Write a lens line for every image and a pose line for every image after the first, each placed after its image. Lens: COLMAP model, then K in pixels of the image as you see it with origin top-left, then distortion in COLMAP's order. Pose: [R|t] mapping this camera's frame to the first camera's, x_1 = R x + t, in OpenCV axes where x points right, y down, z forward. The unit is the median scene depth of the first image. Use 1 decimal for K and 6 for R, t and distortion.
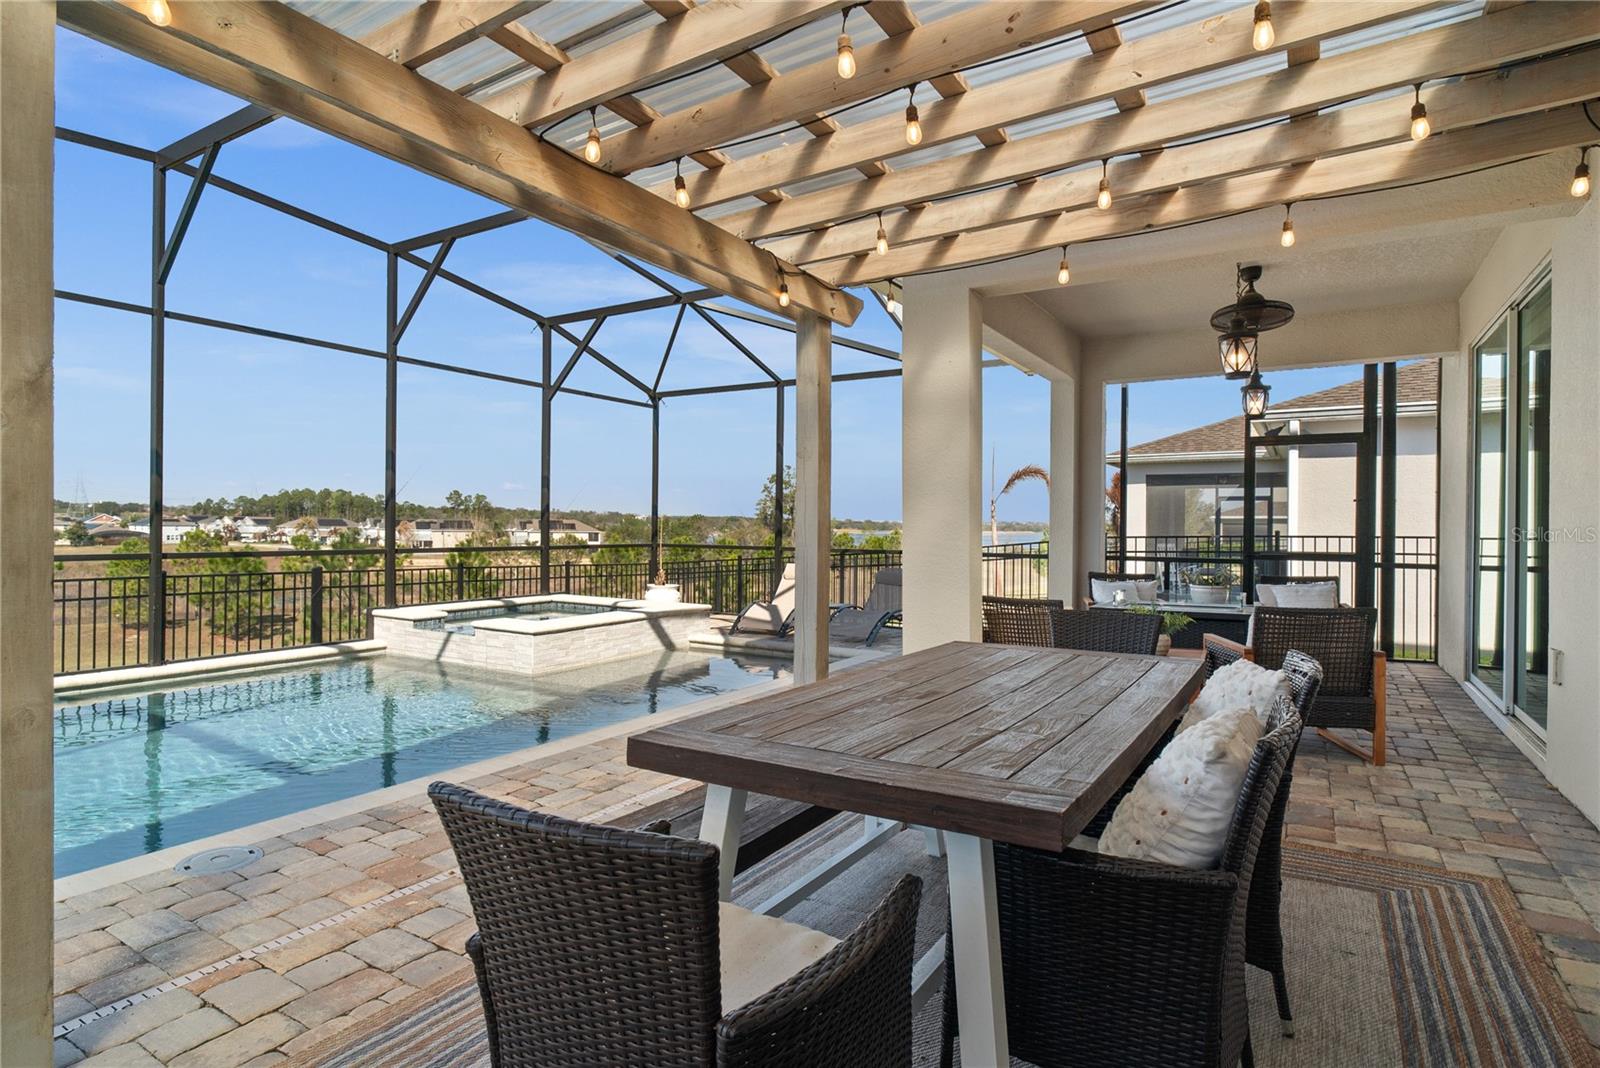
lens RADIAL K [[804.1, 0, 776.6], [0, 804.1, 534.9], [0, 0, 1]] dist [-0.001681, -0.000213]
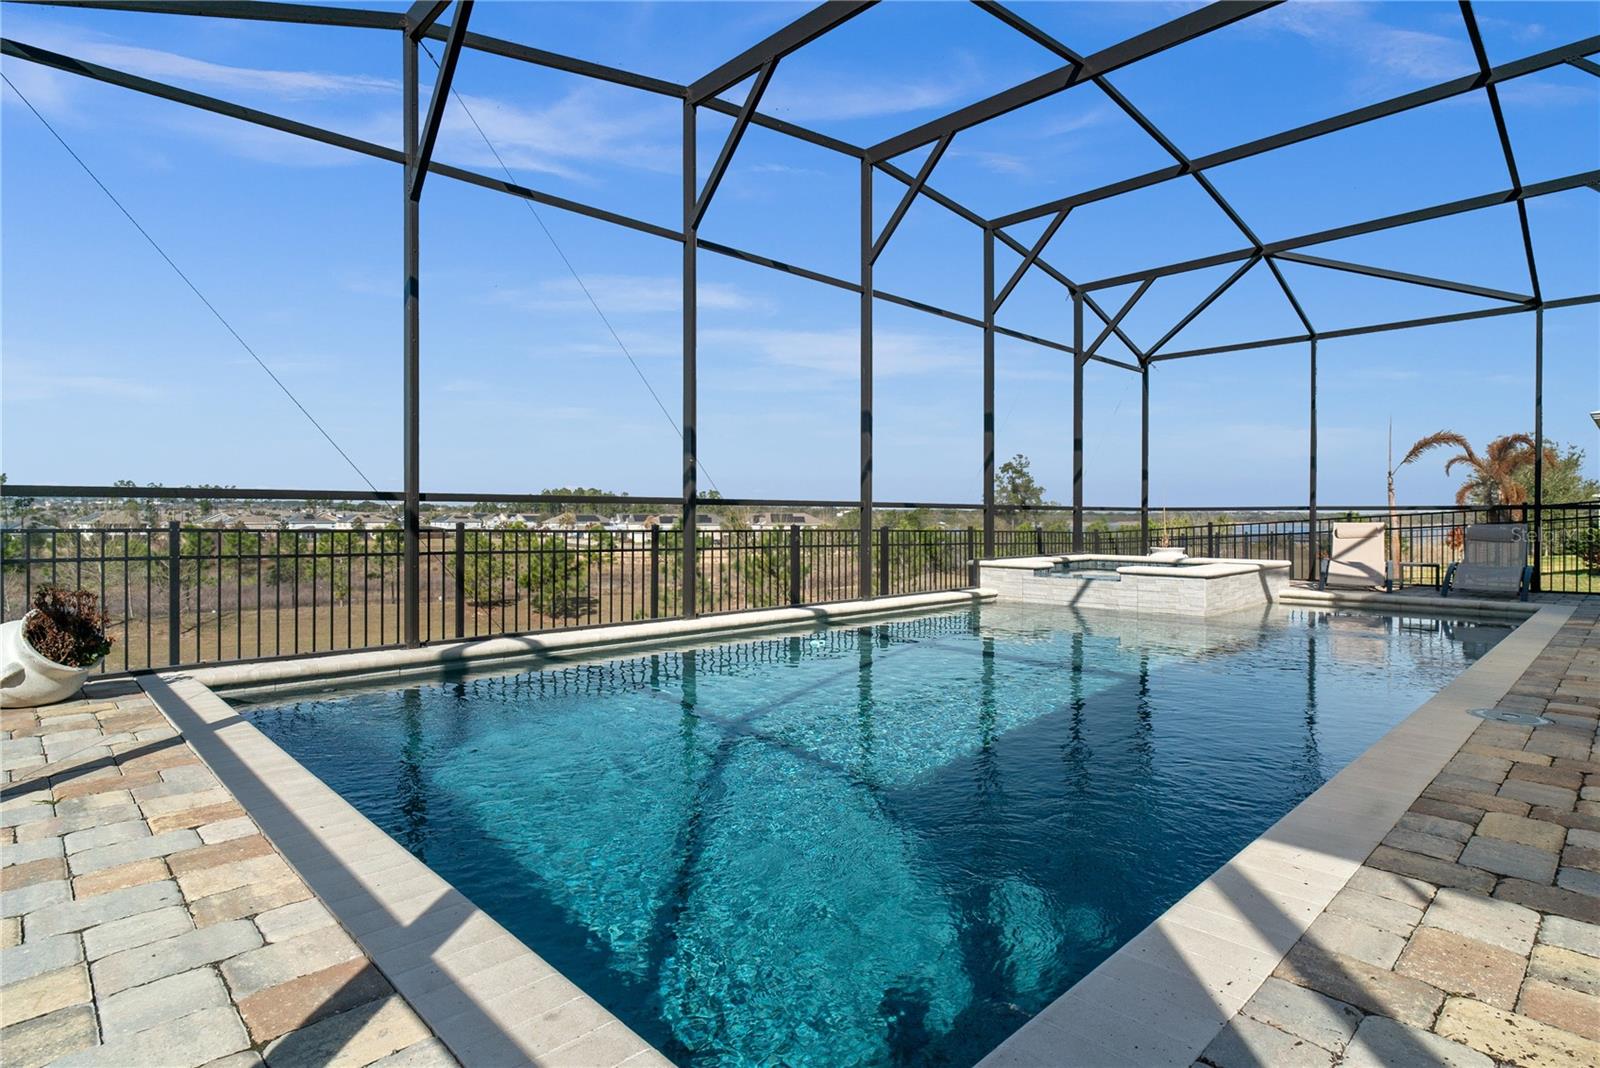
lens RADIAL K [[799.1, 0, 800.0], [0, 799.1, 534.0], [0, 0, 1]] dist [-0.001814, 0.000065]
pose [[0.970747, -0.004075, -0.240071, -0.466658], [0.005947, 0.999957, 0.007072, 0.046927], [0.240032, -0.008293, 0.970730, -0.102309]]
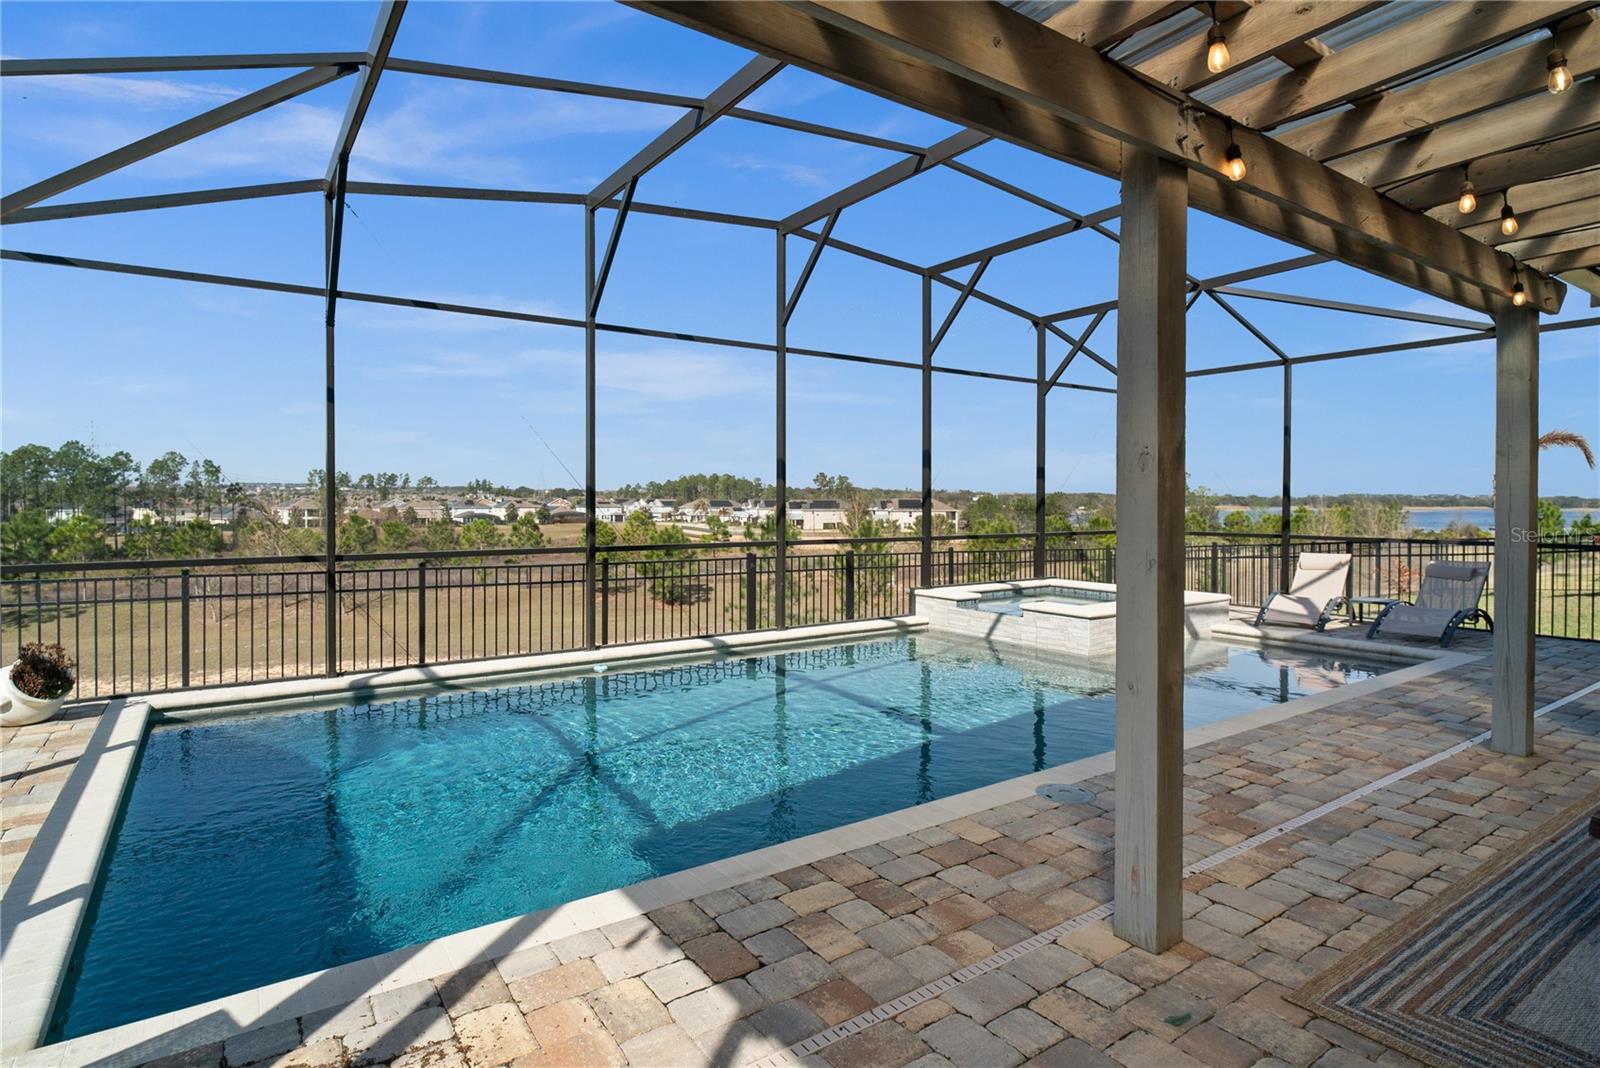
lens RADIAL K [[803.9, 0, 803.7], [0, 803.9, 524.3], [0, 0, 1]] dist [-0.003614, -0.001251]
pose [[0.920825, 0.001275, -0.389974, -0.195099], [0.004040, 0.999910, 0.012809, -0.015557], [0.389955, -0.013370, 0.920737, -0.117418]]
